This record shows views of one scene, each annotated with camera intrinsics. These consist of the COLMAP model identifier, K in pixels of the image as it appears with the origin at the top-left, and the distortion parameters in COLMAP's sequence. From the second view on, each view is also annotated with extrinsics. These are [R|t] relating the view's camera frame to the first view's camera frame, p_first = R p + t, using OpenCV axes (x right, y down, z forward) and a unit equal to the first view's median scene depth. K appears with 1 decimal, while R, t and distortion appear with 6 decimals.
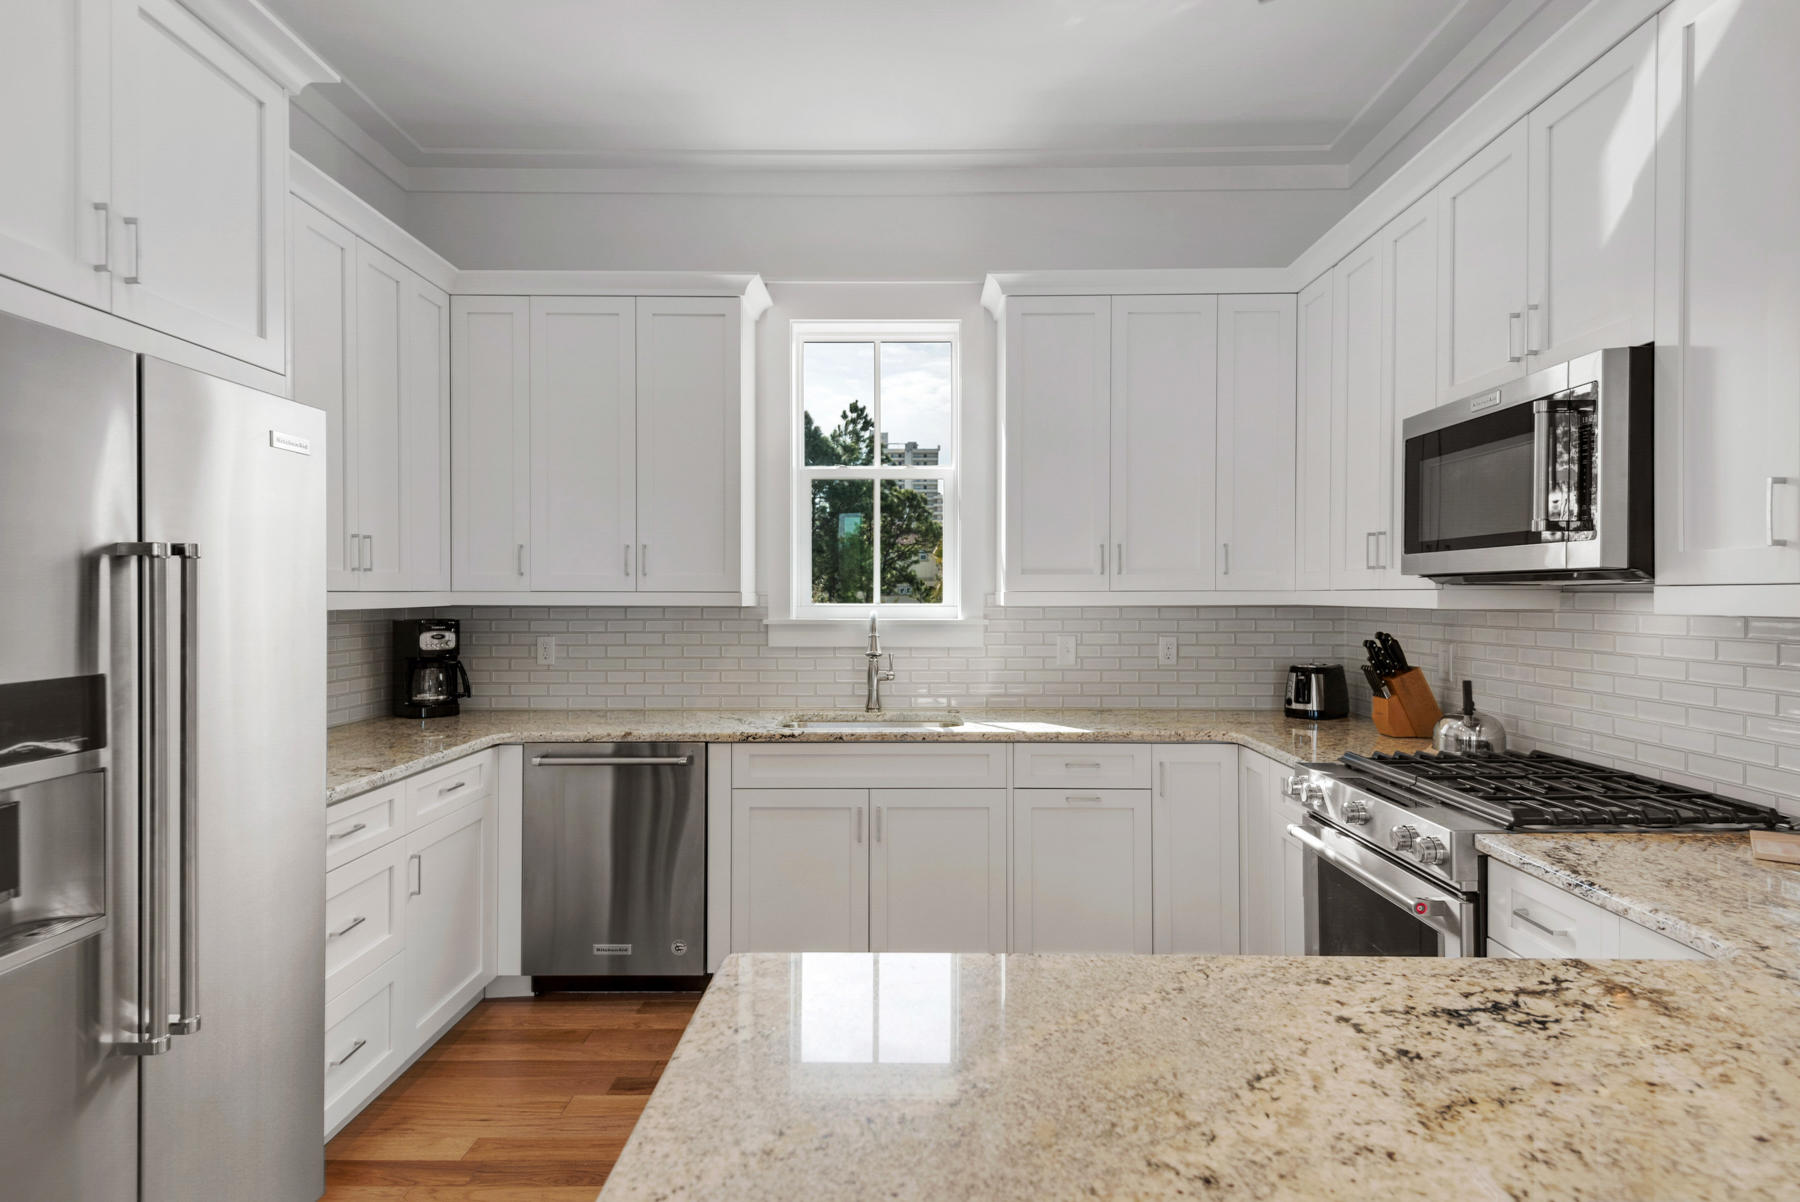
lens RADIAL K [[983.6, 0, 910.2], [0, 983.6, 589.0], [0, 0, 1]] dist [0.014183, -0.003558]
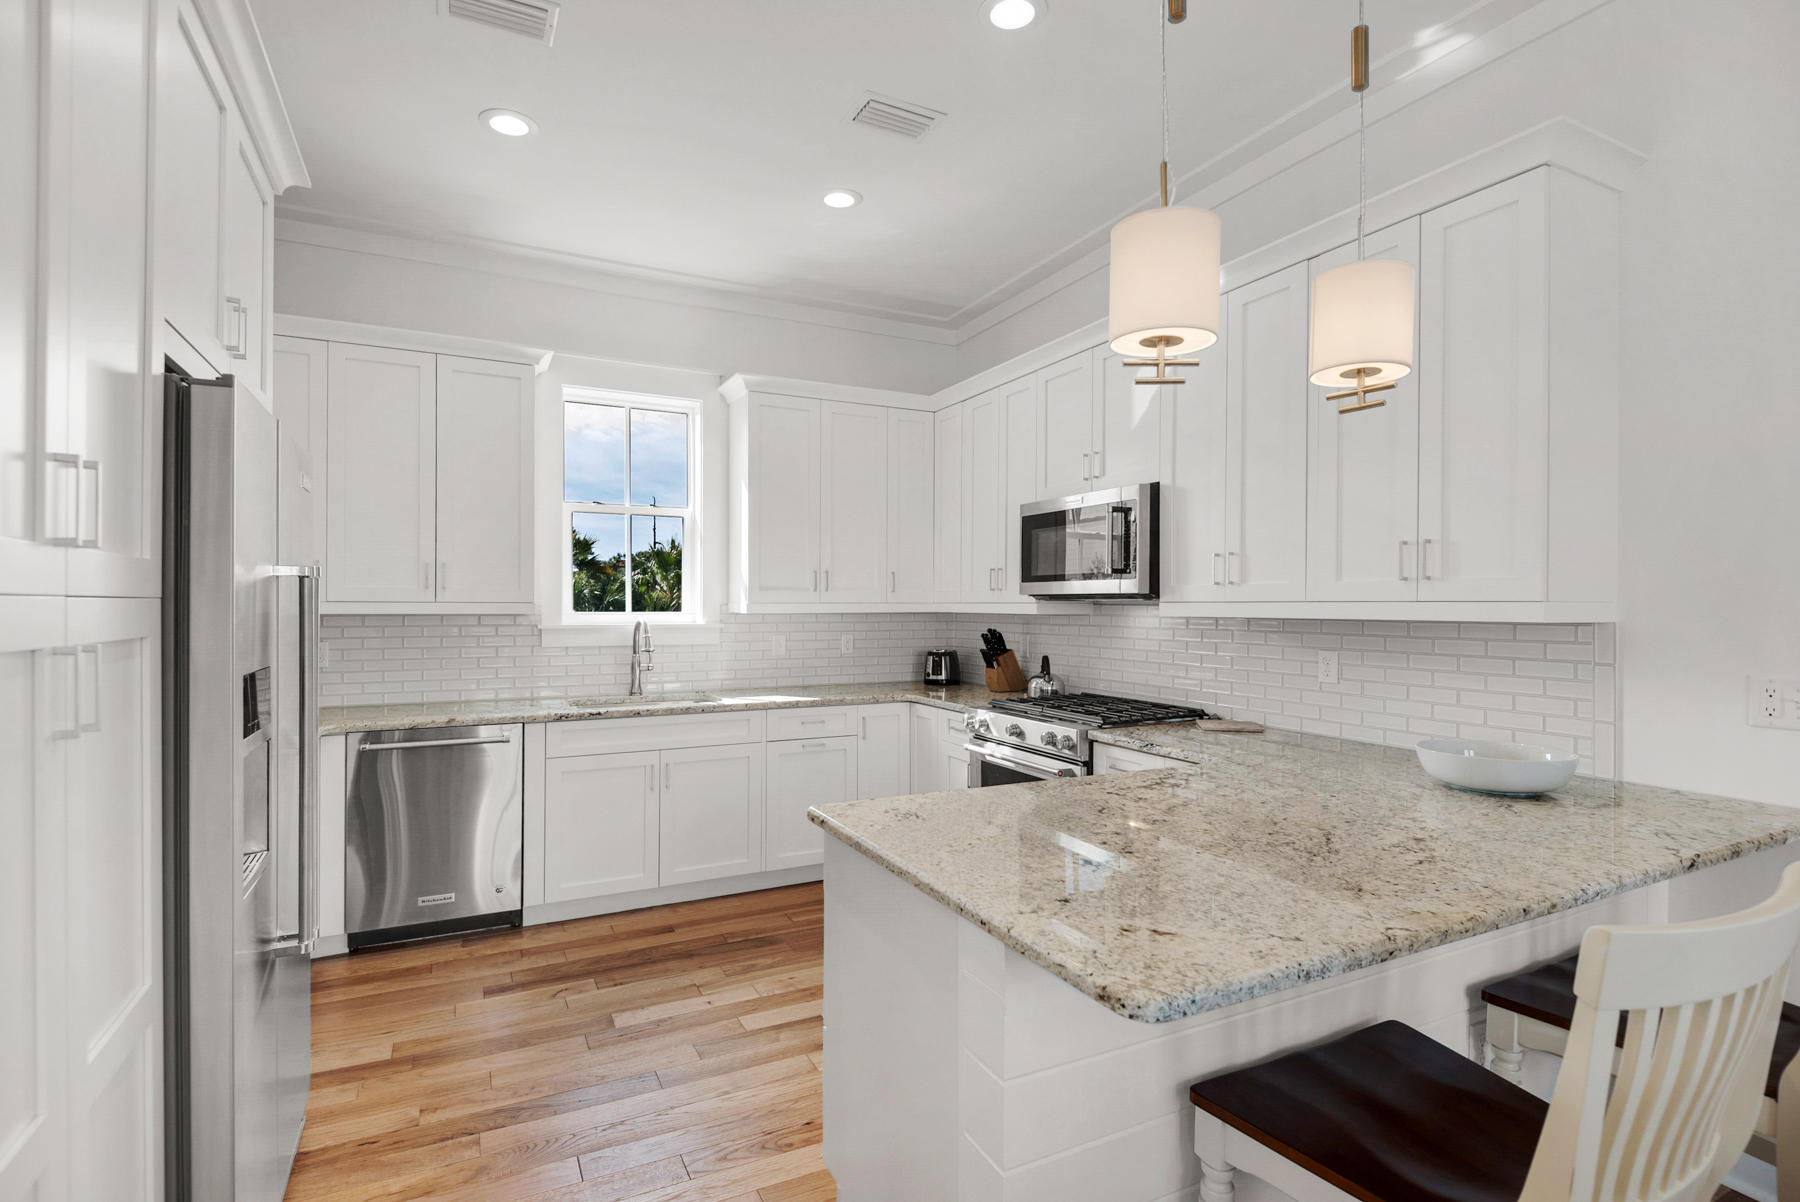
lens RADIAL K [[846.9, 0, 865.3], [0, 846.9, 597.3], [0, 0, 1]] dist [-0.005440, -0.003666]
pose [[0.903167, 0.006446, 0.429240, -0.329313], [-0.005123, 0.999978, -0.004237, -0.001776], [-0.429258, 0.001628, 0.903180, -0.189079]]
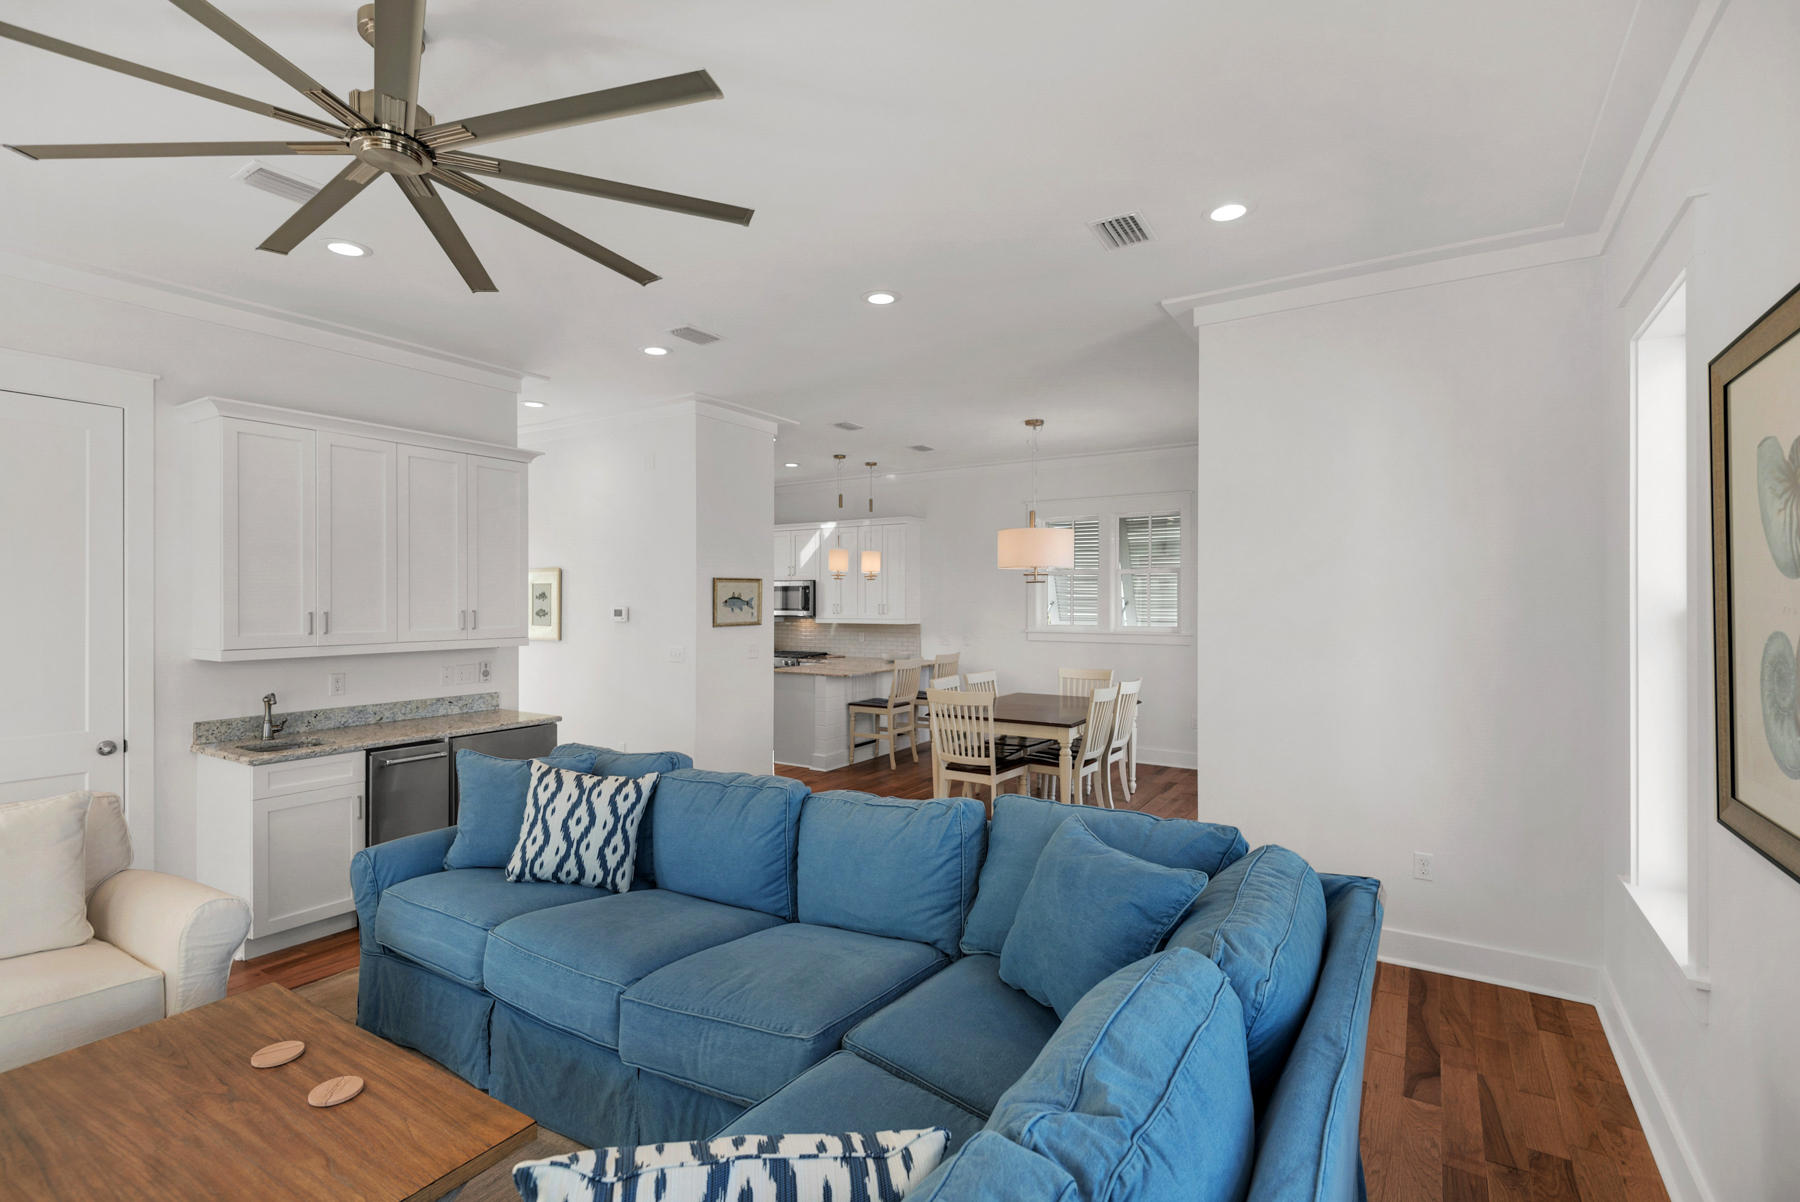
lens RADIAL K [[827.9, 0, 913.4], [0, 827.9, 594.2], [0, 0, 1]] dist [0.022252, -0.007318]
pose [[0.516301, 0.008498, 0.856365, -2.169737], [-0.004101, 0.999964, -0.007451, -0.077470], [-0.856397, 0.000335, 0.516317, -1.430107]]
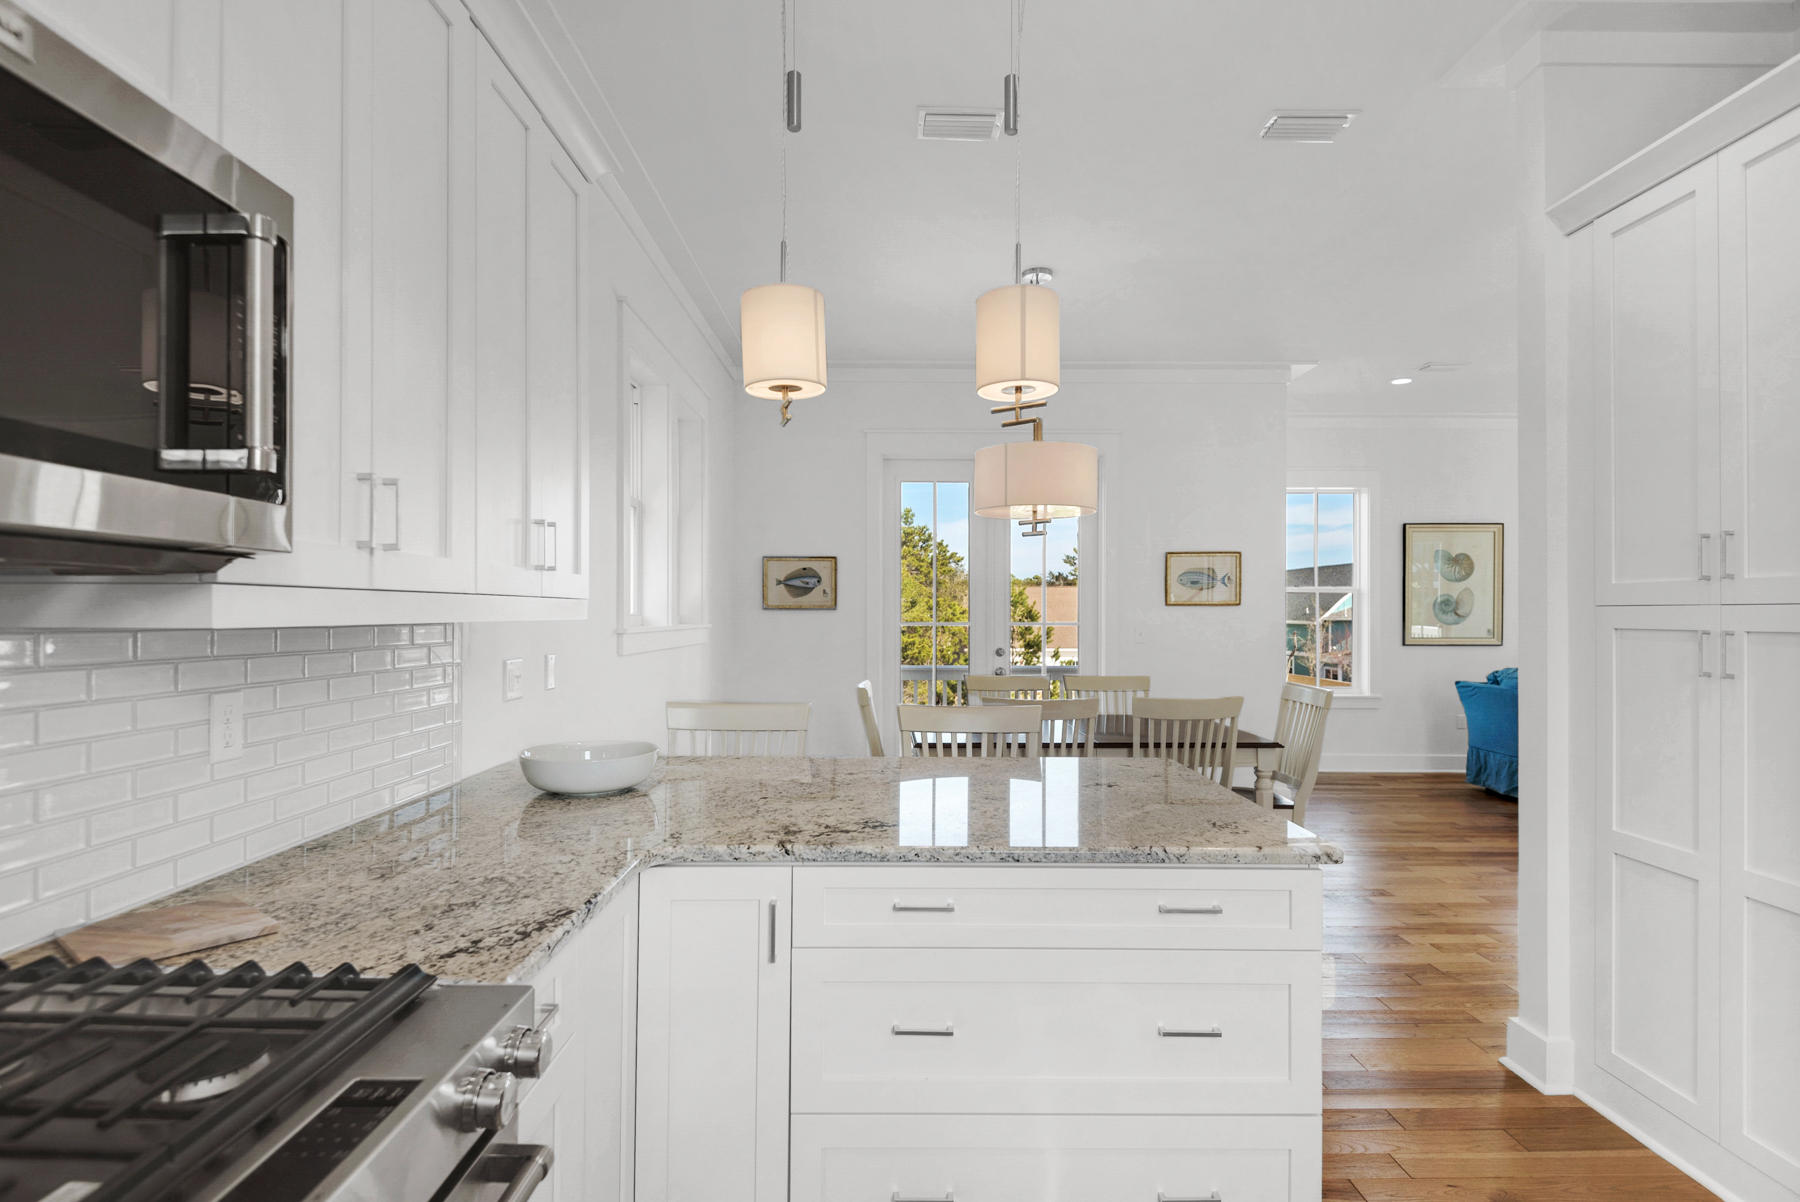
lens RADIAL K [[916.1, 0, 878.4], [0, 916.1, 607.3], [0, 0, 1]] dist [0.010963, -0.004967]
pose [[-0.999883, -0.002684, -0.015029, 0.240744], [-0.002553, 0.999958, -0.008774, 0.009912], [0.015052, -0.008734, -0.999849, 1.005916]]
